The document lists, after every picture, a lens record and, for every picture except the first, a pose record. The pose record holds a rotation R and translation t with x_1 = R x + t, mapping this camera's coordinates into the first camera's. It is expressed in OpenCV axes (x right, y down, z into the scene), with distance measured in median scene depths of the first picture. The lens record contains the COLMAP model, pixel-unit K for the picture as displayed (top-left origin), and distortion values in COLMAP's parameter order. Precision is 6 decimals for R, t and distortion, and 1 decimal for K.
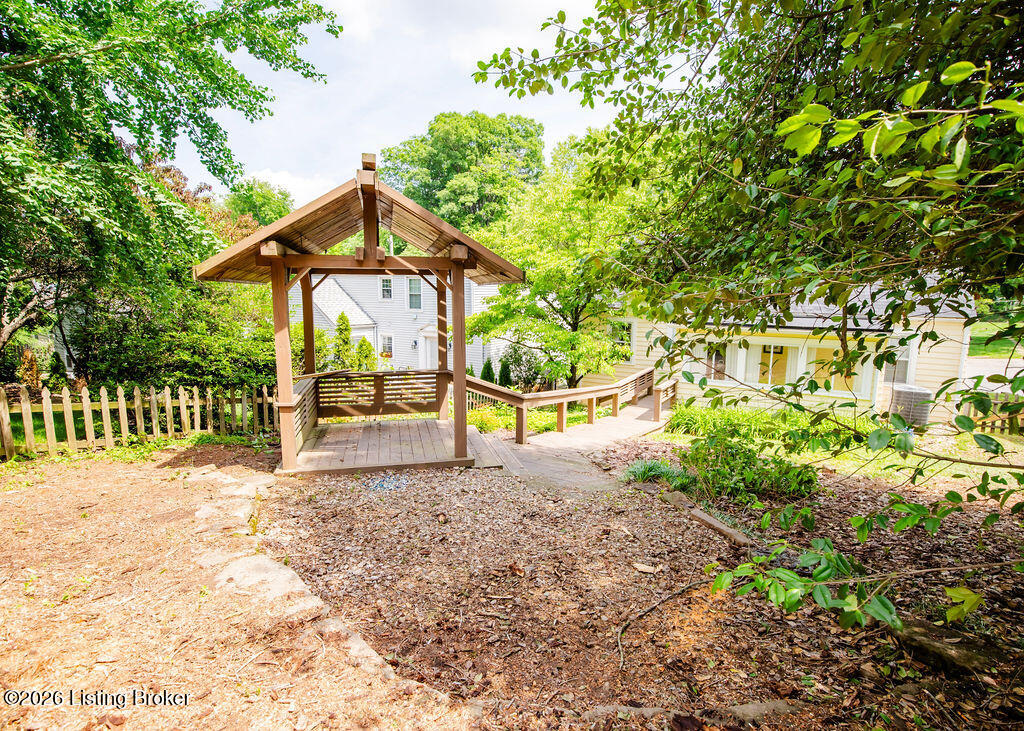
lens RADIAL K [[518.5, 0, 515.9], [0, 518.5, 364.0], [0, 0, 1]] dist [-0.036181, 0.006627]
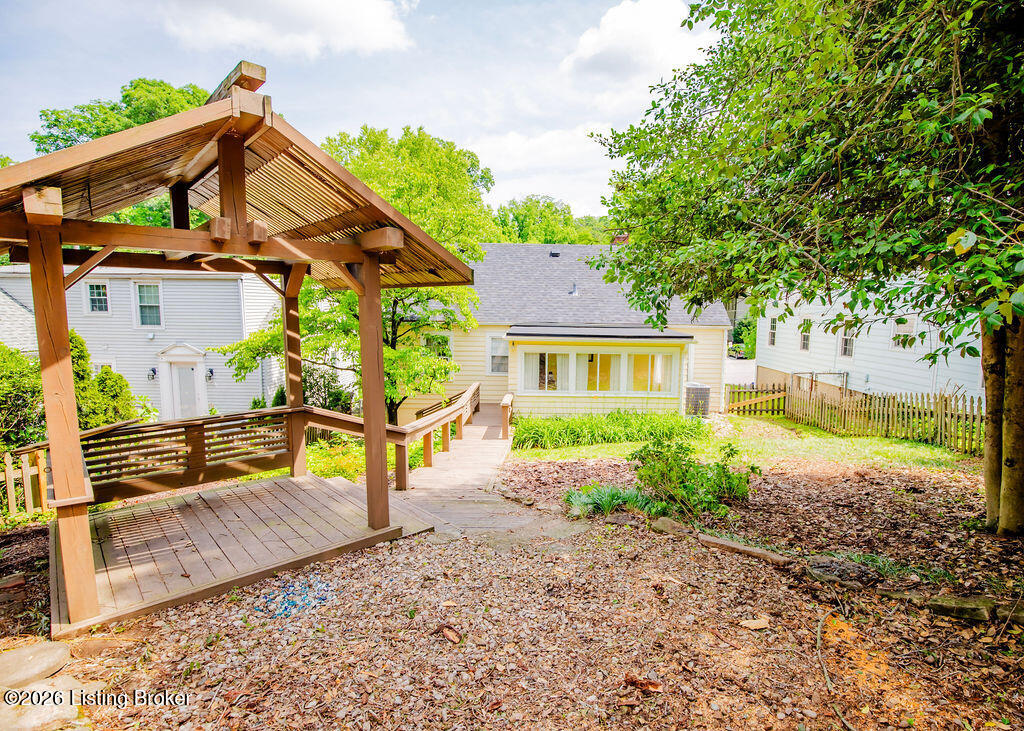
lens RADIAL K [[506.0, 0, 512.0], [0, 506.0, 365.5], [0, 0, 1]] dist [-0.035878, 0.006798]
pose [[0.853435, -0.052190, 0.518579, -0.271828], [0.064962, 0.997867, -0.006484, -0.024159], [-0.517134, 0.039222, 0.855005, 0.278343]]
